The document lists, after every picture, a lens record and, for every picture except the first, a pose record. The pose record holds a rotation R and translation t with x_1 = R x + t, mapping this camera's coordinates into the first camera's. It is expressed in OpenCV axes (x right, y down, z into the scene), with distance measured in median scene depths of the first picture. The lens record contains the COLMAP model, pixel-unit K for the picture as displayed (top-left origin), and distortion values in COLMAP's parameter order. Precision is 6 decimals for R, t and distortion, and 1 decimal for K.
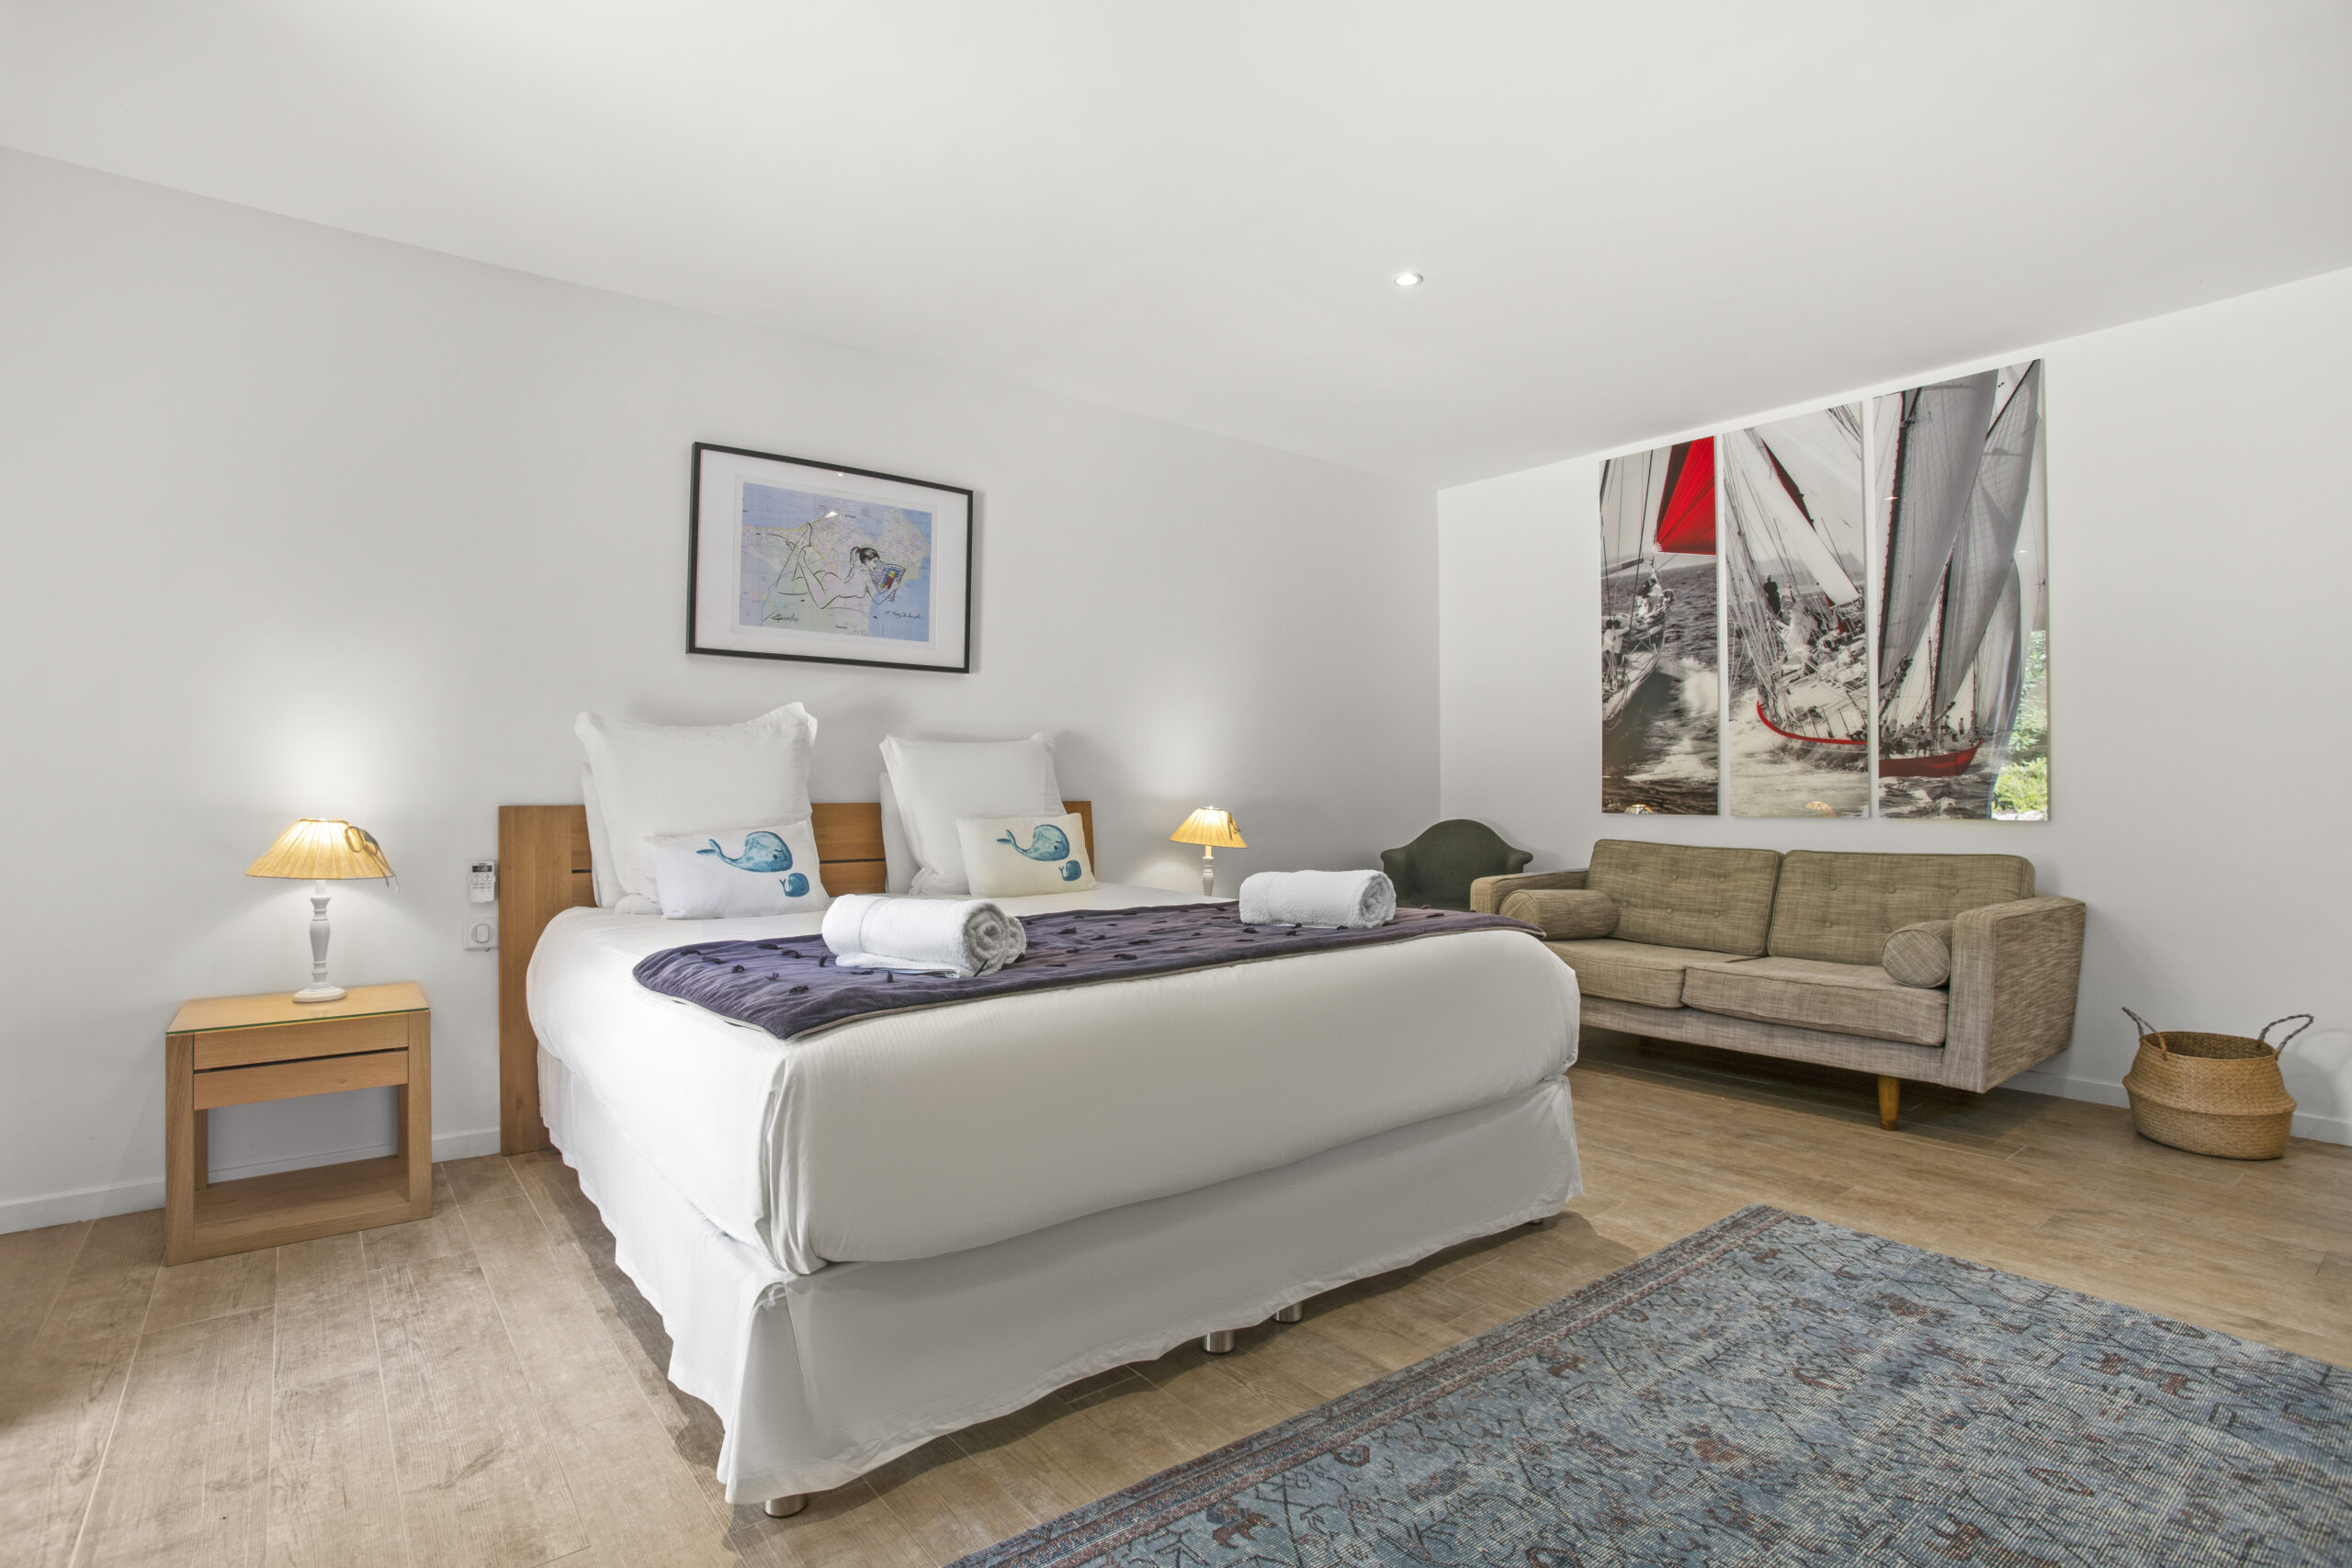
lens RADIAL K [[1175.5, 0, 1110.7], [0, 1175.5, 759.4], [0, 0, 1]] dist [-0.058962, 0.020392]
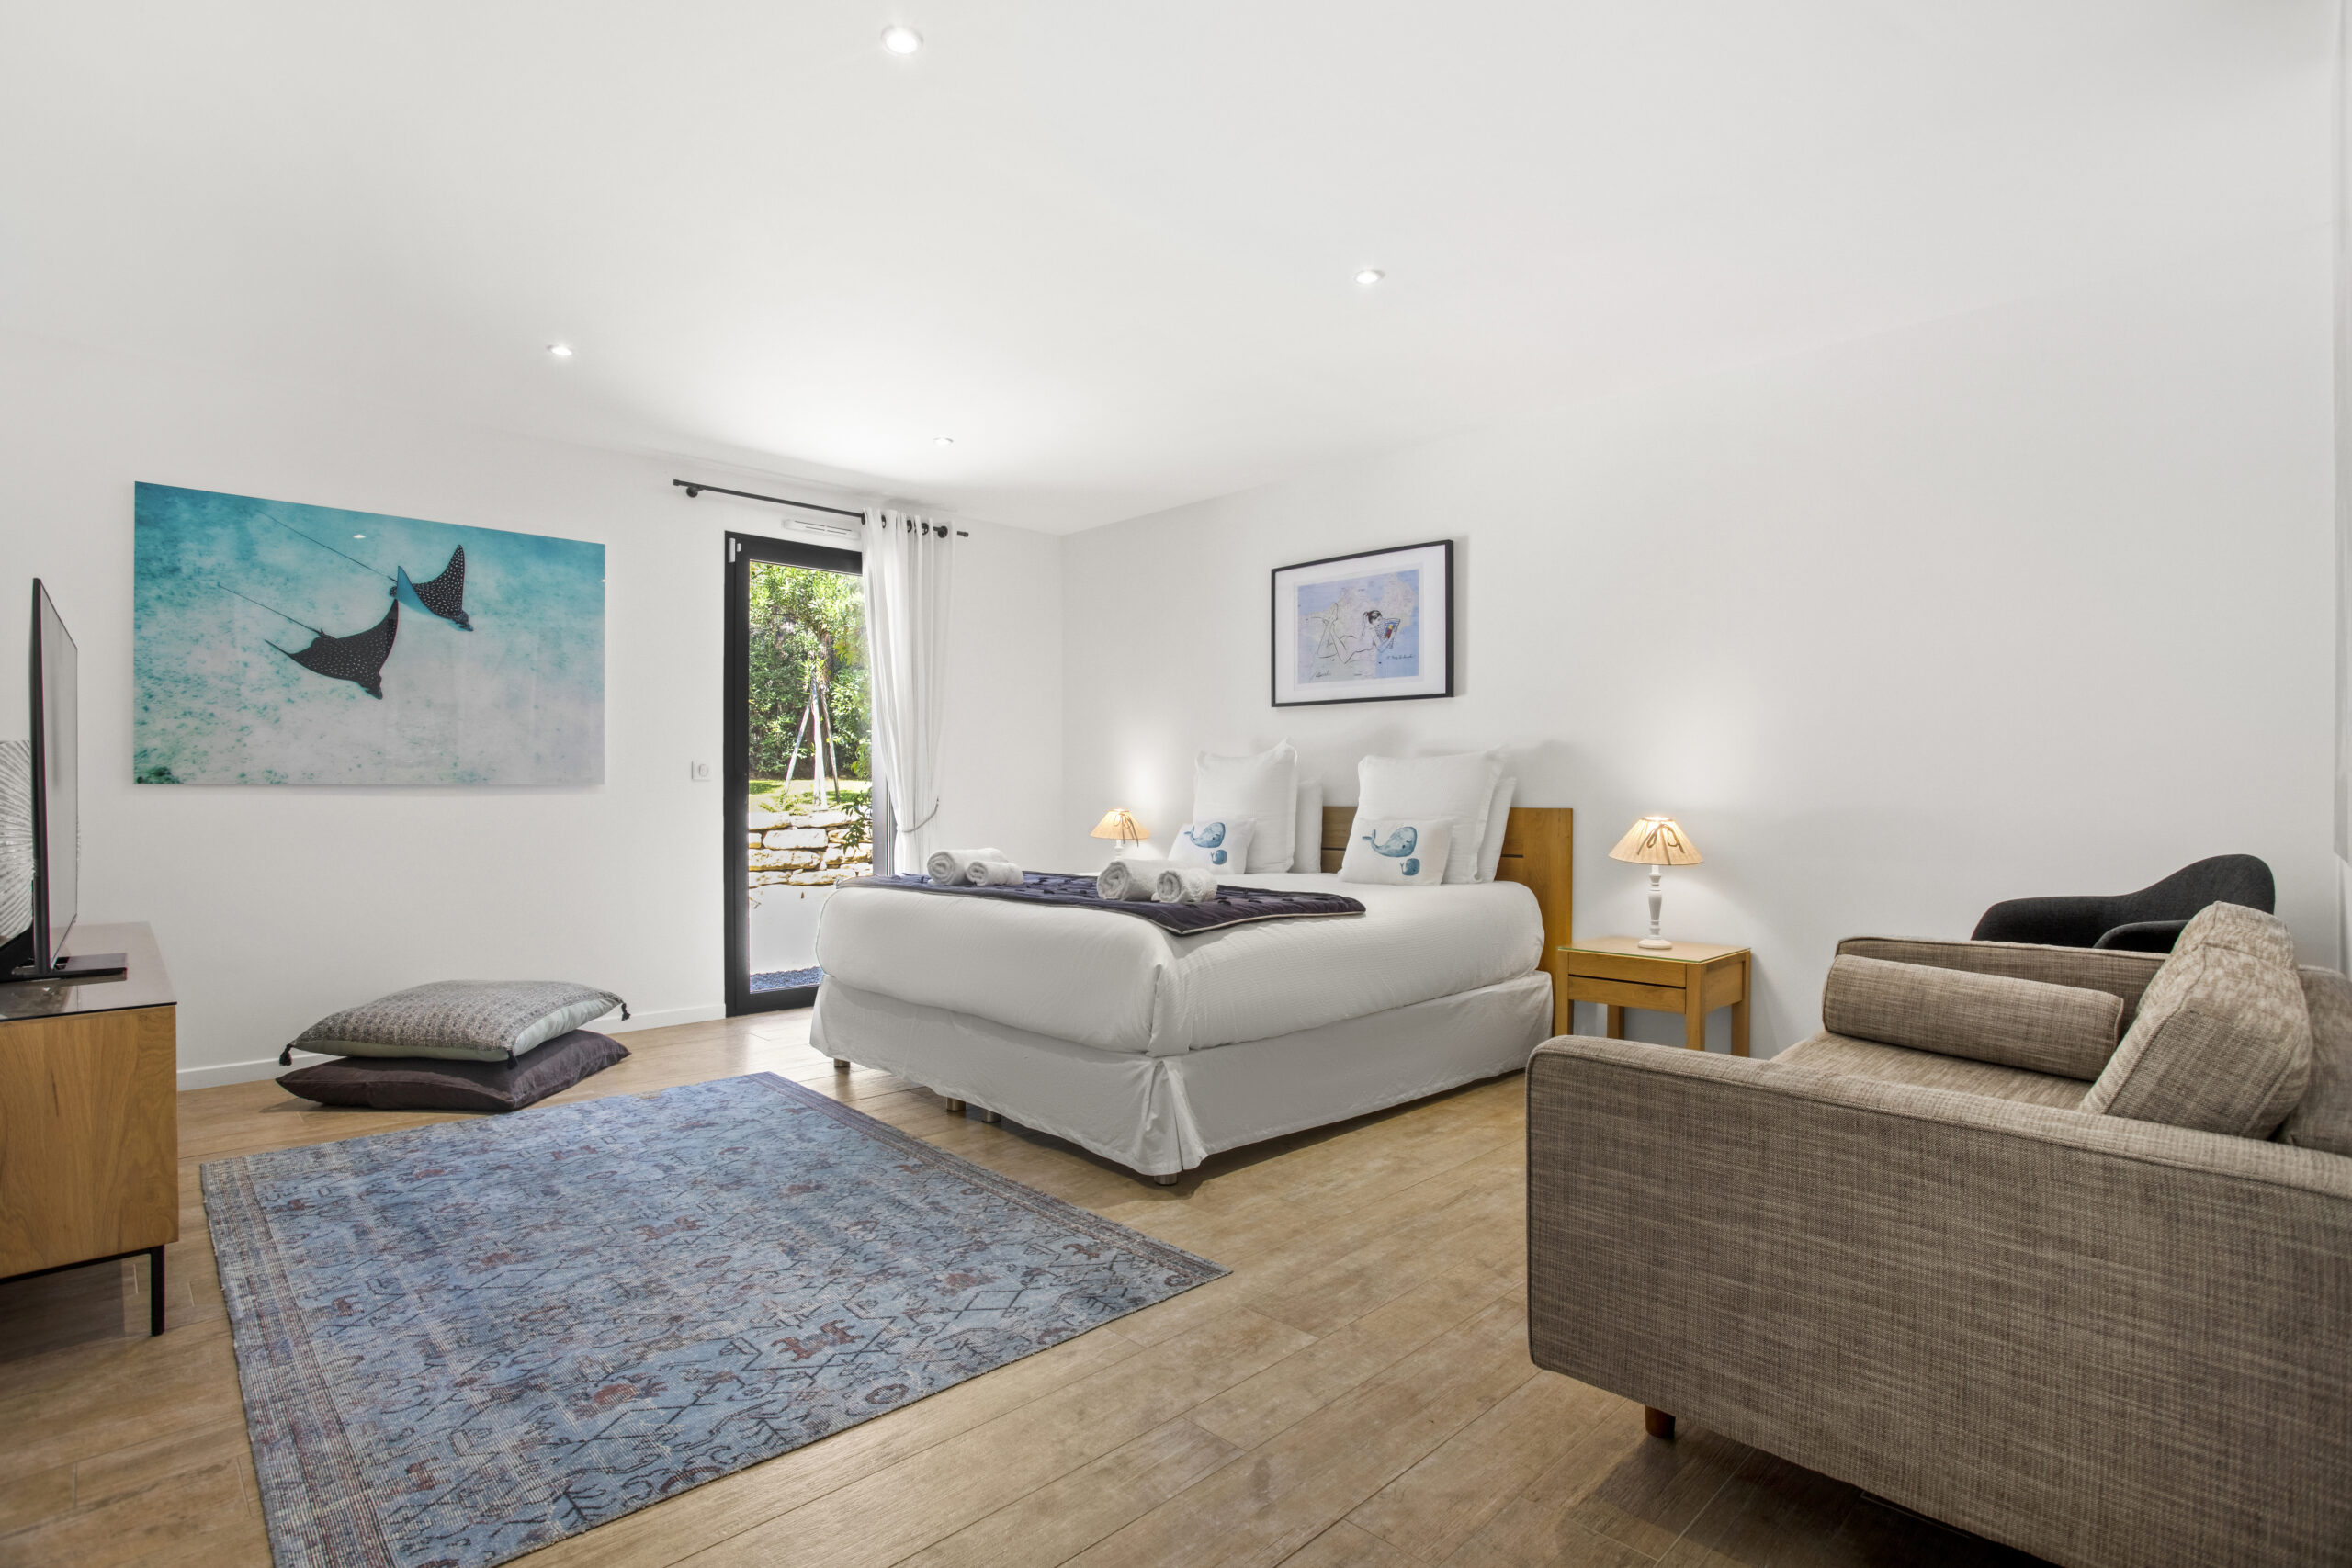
lens RADIAL K [[1149.4, 0, 1176.0], [0, 1149.4, 784.0], [0, 0, 1]] dist [-0.052430, 0.027781]
pose [[0.122820, 0.003522, -0.992423, 1.320009], [0.027524, 0.999597, 0.006954, -0.002376], [0.992047, -0.028169, 0.122673, 0.784932]]
